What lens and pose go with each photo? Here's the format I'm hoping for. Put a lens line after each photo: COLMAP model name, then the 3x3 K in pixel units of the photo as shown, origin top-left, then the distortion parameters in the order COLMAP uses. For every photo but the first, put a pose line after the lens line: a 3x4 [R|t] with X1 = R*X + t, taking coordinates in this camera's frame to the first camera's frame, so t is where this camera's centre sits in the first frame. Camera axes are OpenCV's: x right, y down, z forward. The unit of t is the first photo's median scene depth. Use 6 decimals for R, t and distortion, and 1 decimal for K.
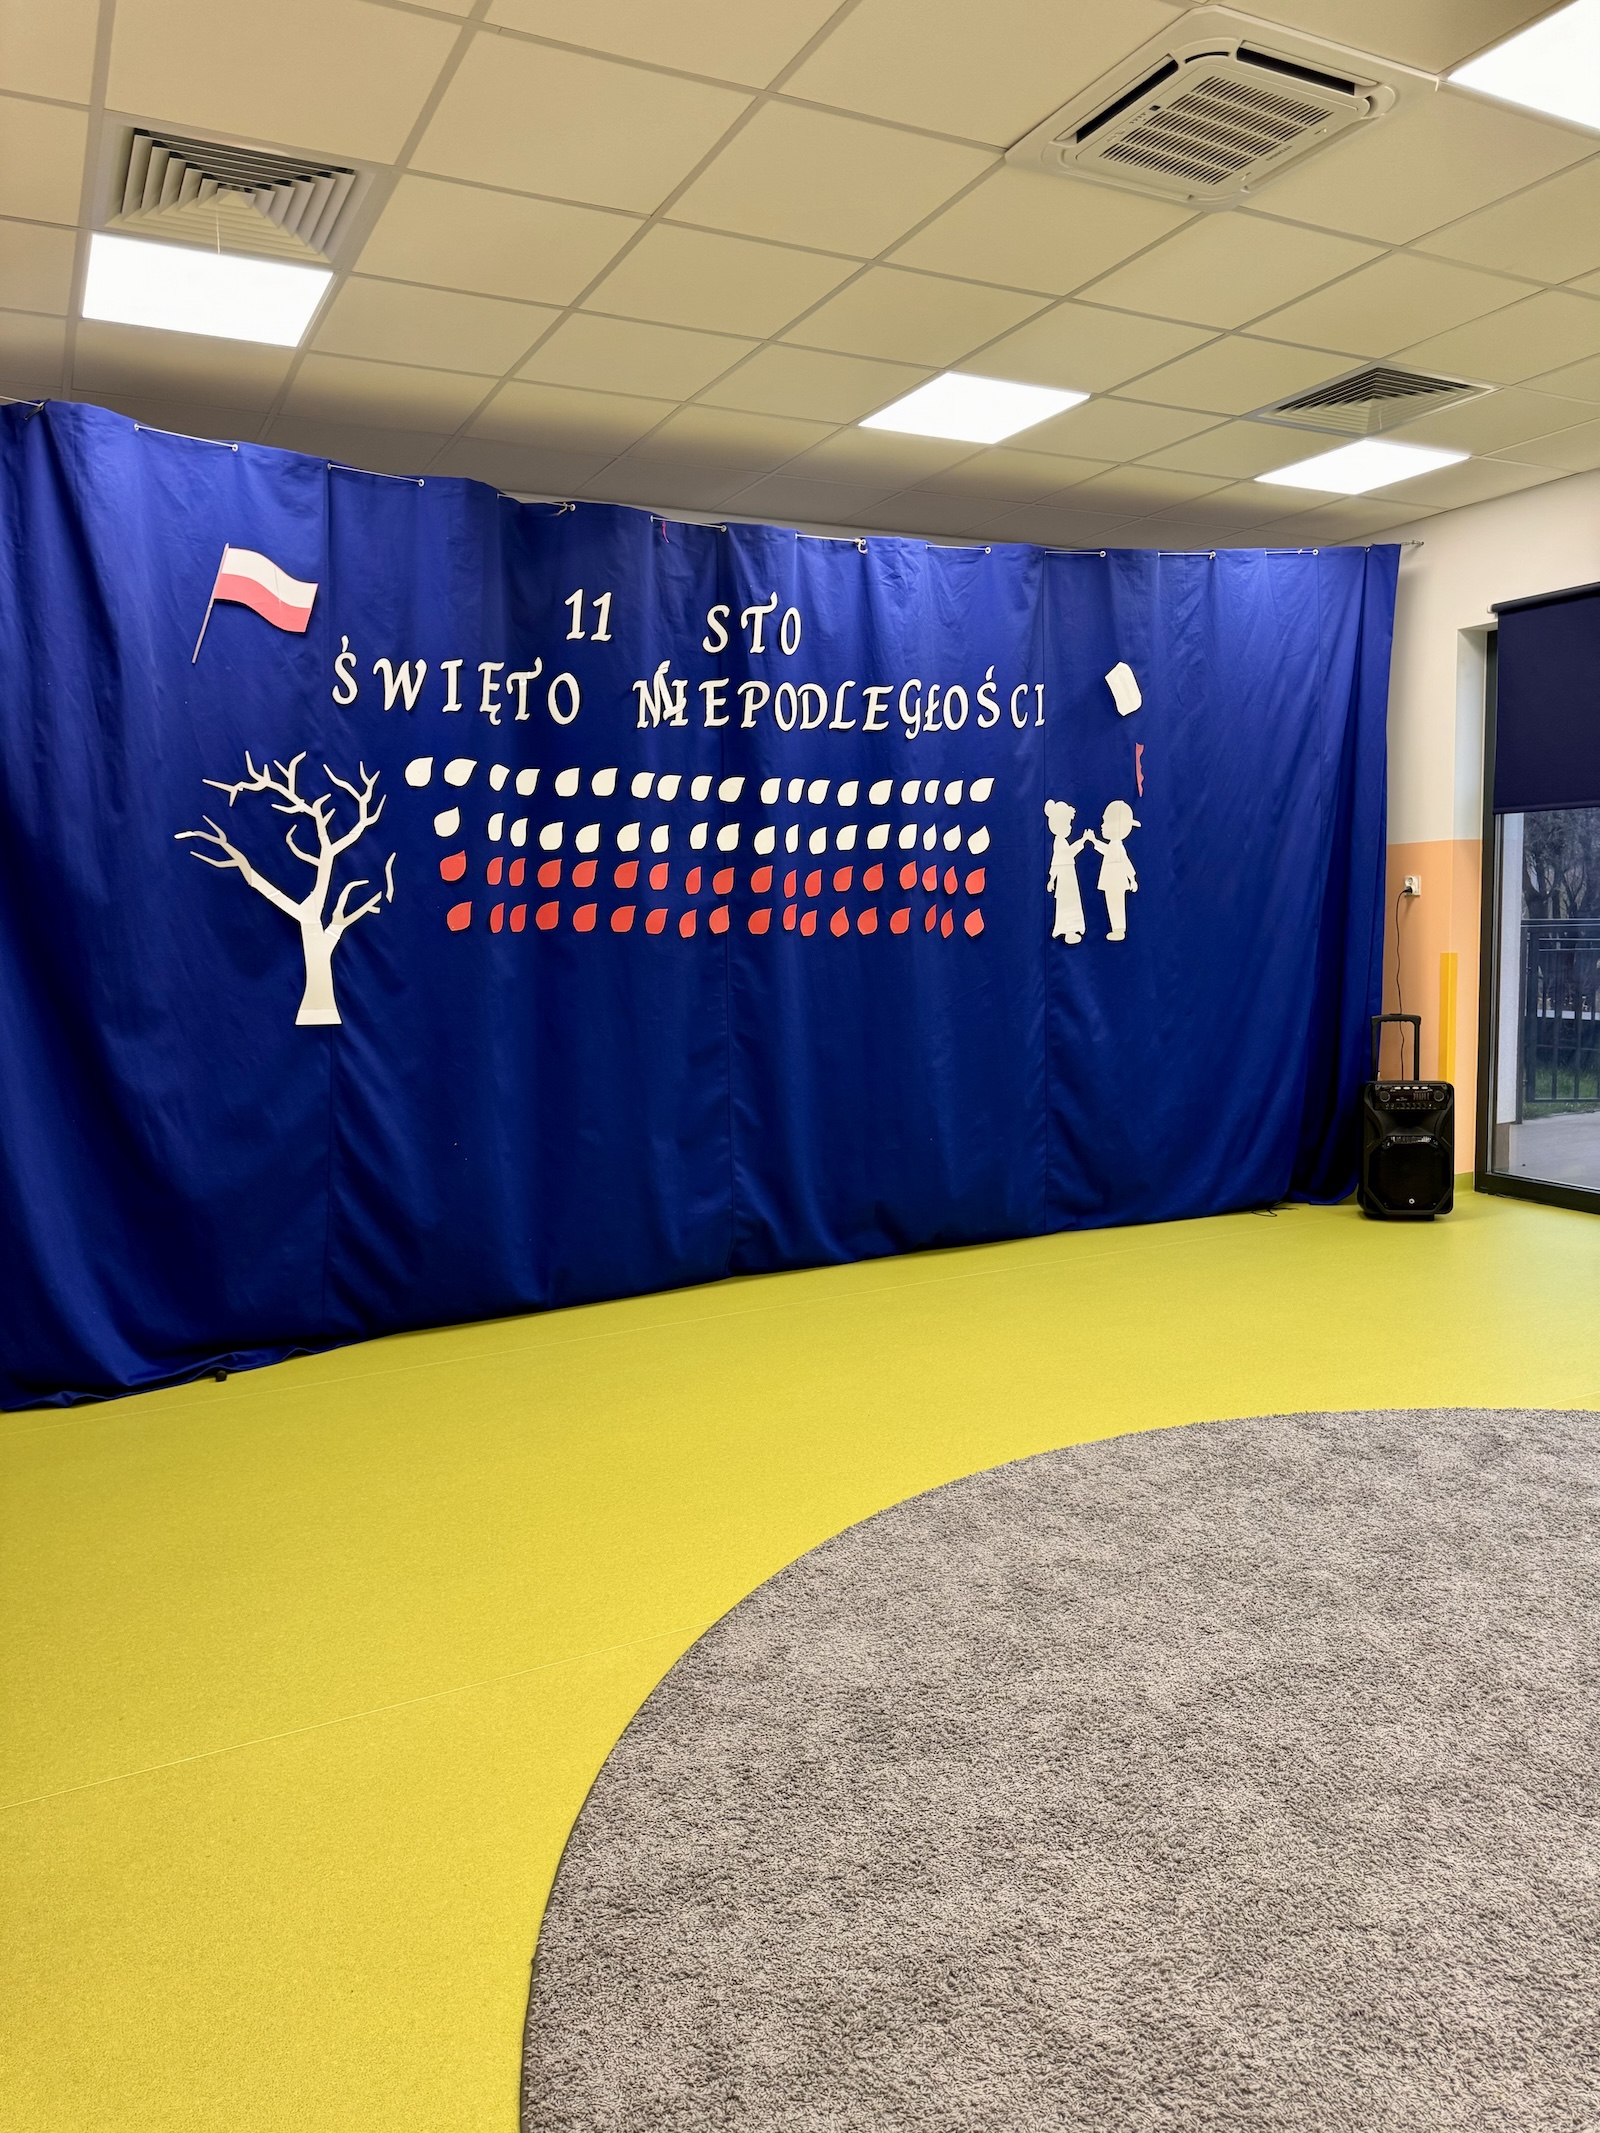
lens RADIAL K [[1484.5, 0, 808.0], [0, 1484.5, 1088.3], [0, 0, 1]] dist [0.078101, -0.002296]
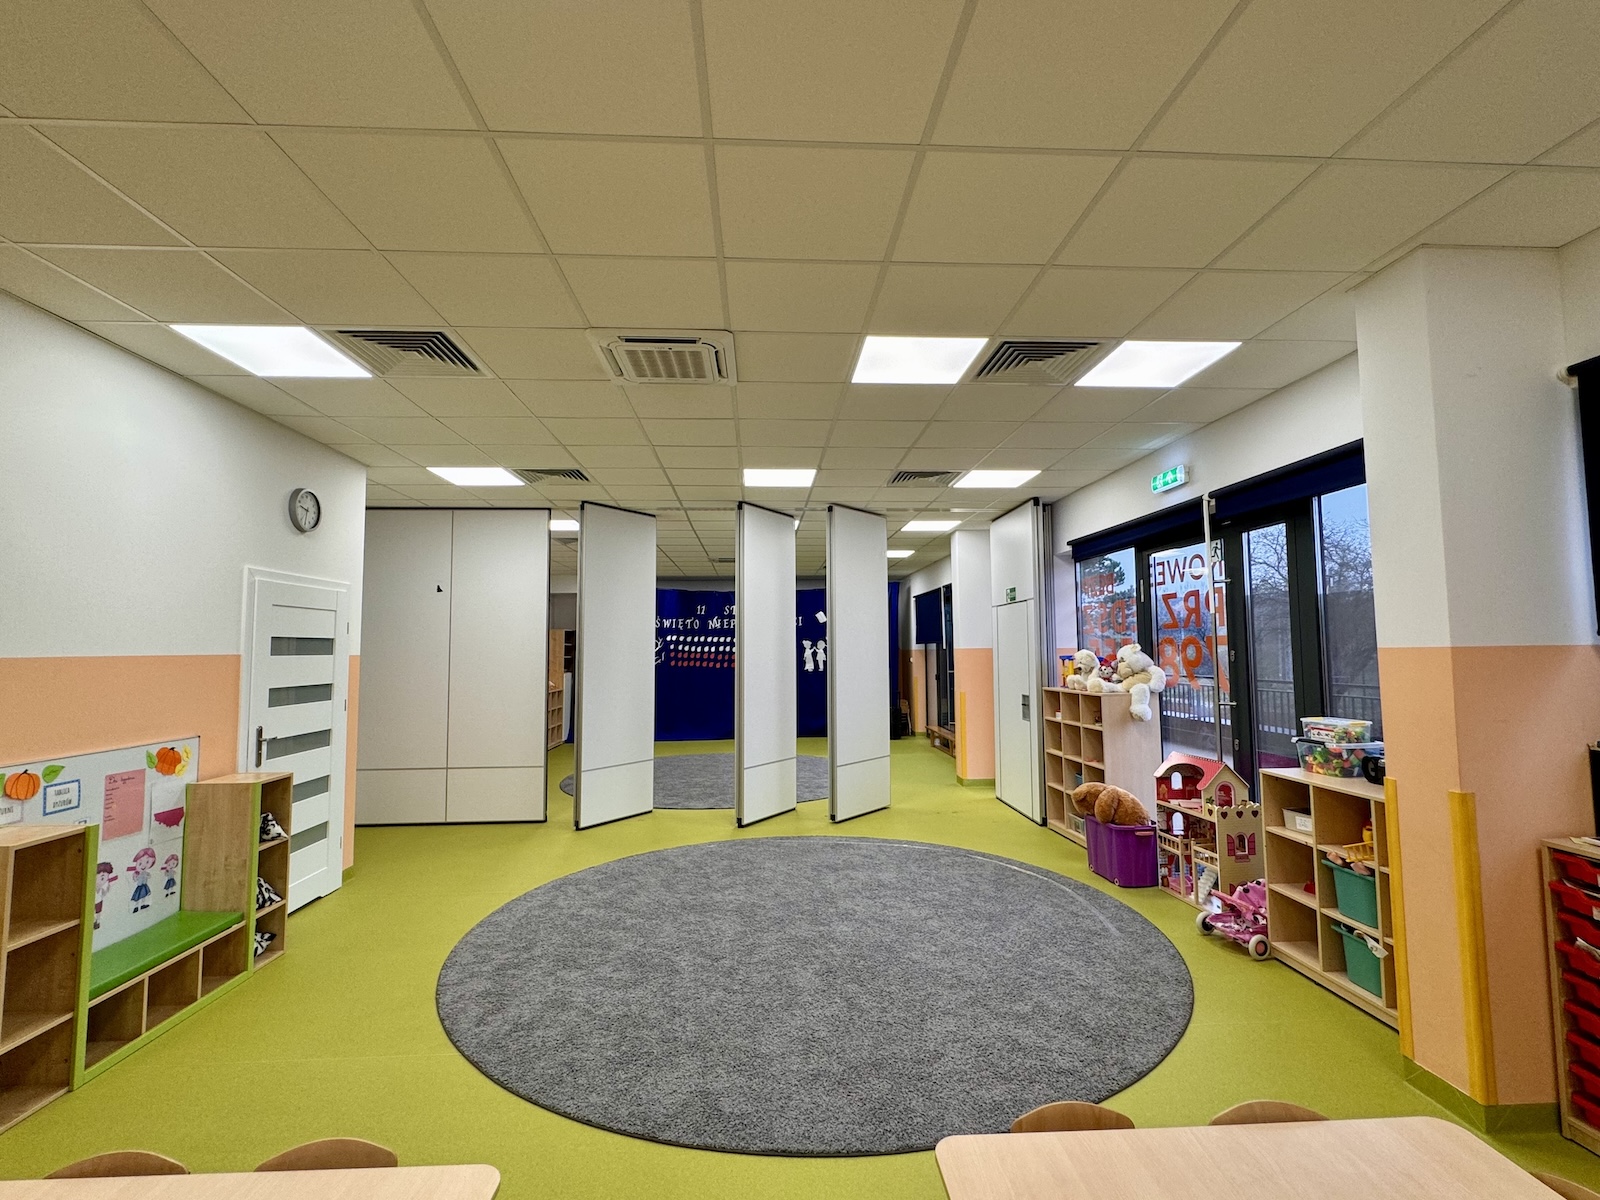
lens RADIAL K [[727.2, 0, 797.7], [0, 727.2, 602.2], [0, 0, 1]] dist [0.007187, 0.002079]
pose [[0.908506, -0.028096, -0.416927, 1.238335], [-0.064554, 0.976323, -0.206460, 0.181159], [0.412856, 0.214484, 0.885182, -1.180401]]
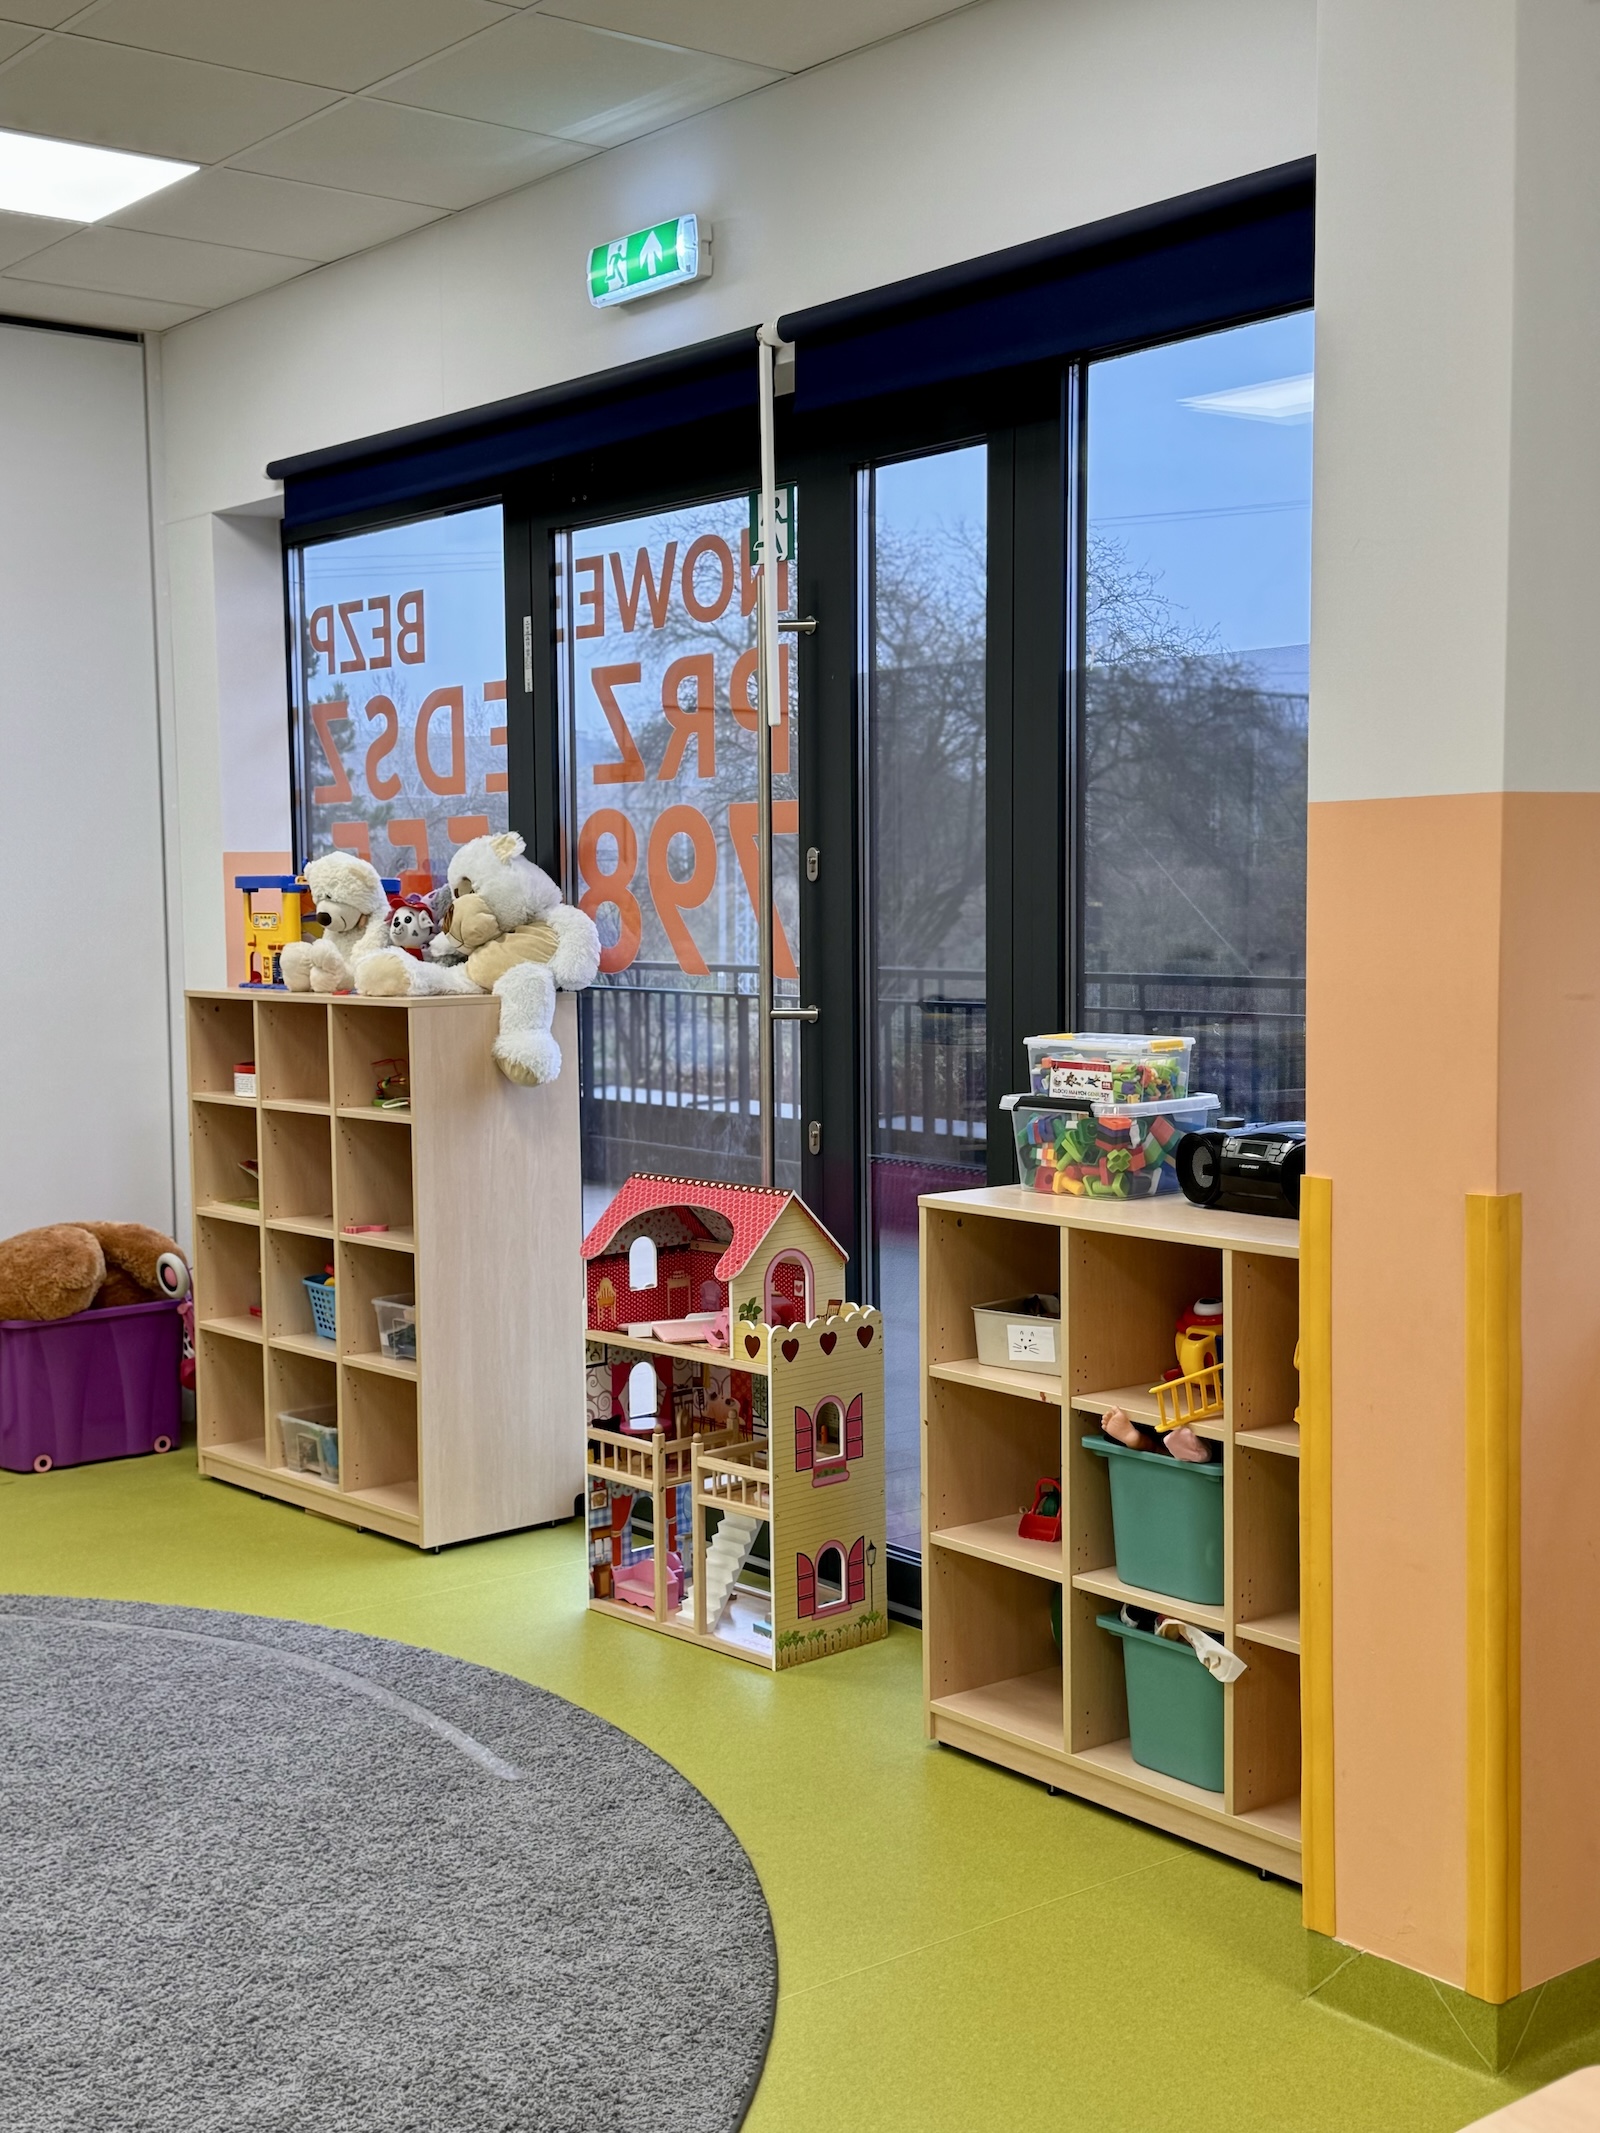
lens RADIAL K [[2521.7, 0, 790.1], [0, 2521.7, 1076.0], [0, 0, 1]] dist [0.115563, 0.000000]
pose [[0.982181, -0.013793, 0.187428, 1.147915], [0.030505, 0.995778, -0.086575, 0.195273], [-0.185443, 0.090750, 0.978456, -1.110013]]
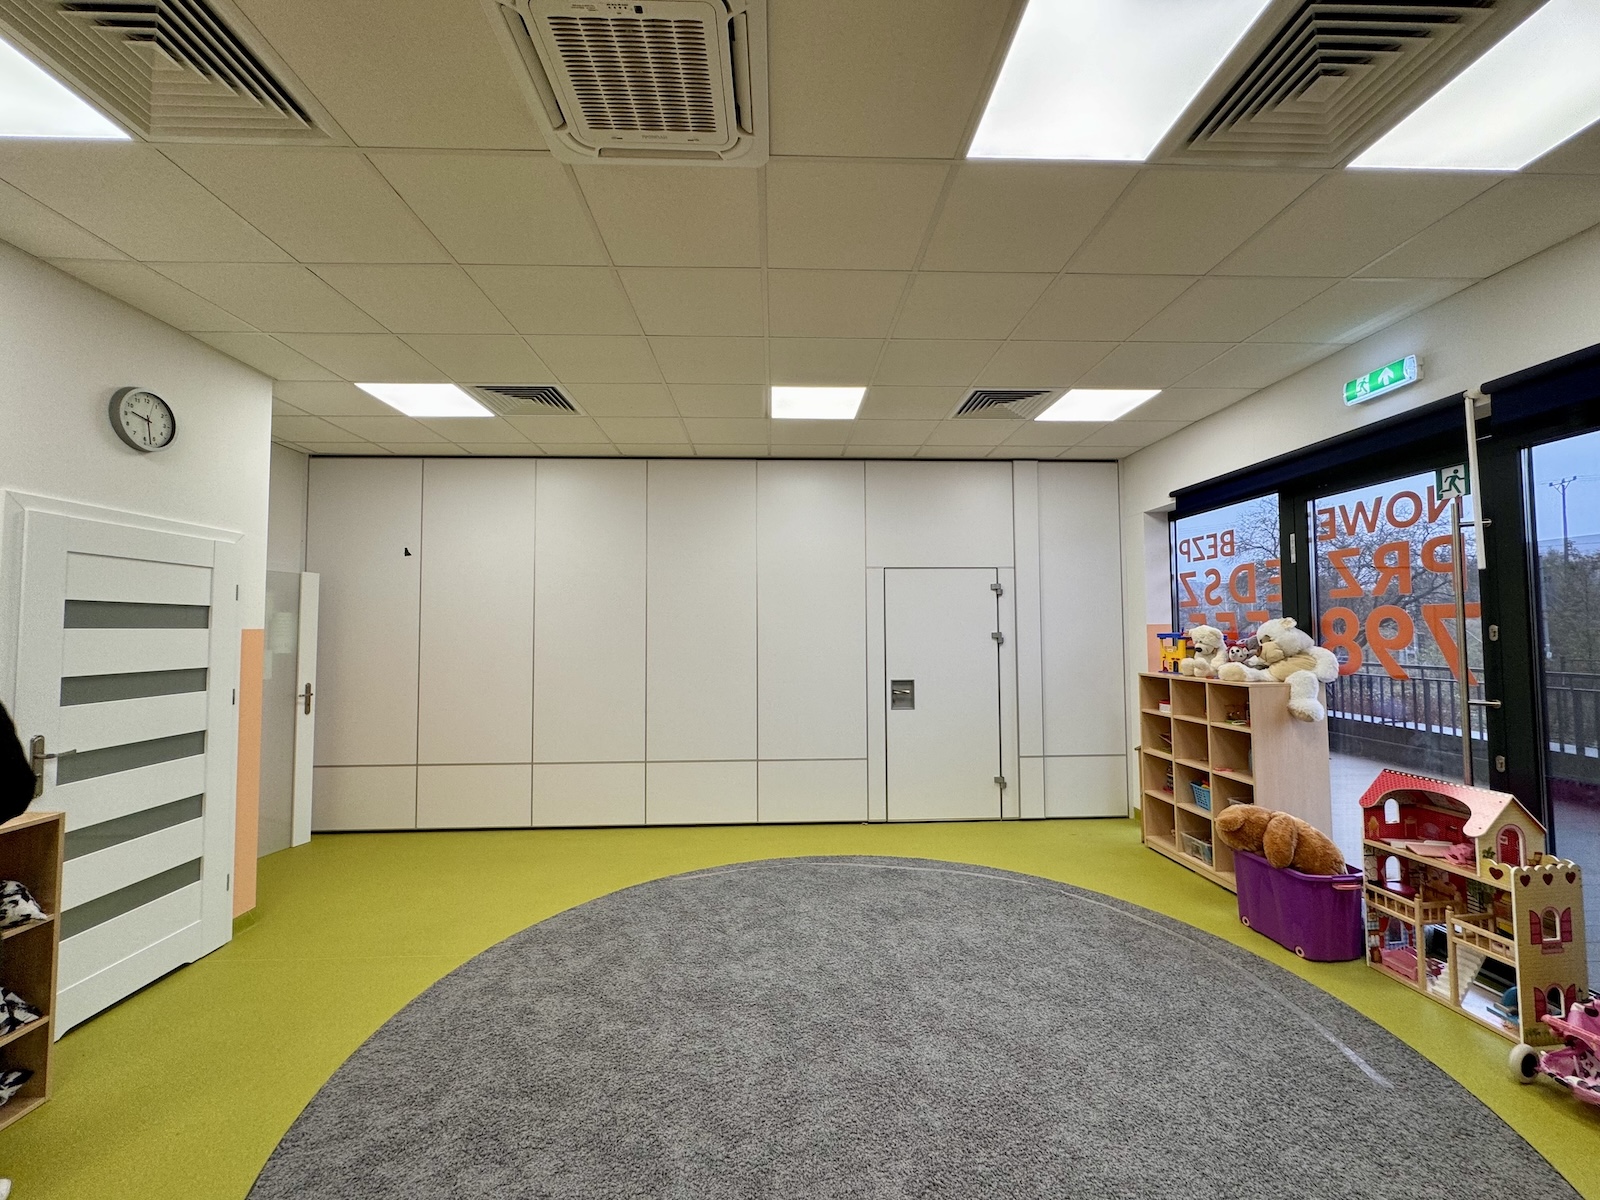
lens RADIAL K [[634.9, 0, 800.0], [0, 634.9, 602.4], [0, 0, 1]] dist [0.005745, -0.000756]
pose [[0.902652, -0.017056, -0.430033, 1.044958], [-0.069096, 0.980509, -0.183924, 0.136525], [0.424789, 0.195733, 0.883880, -0.857072]]
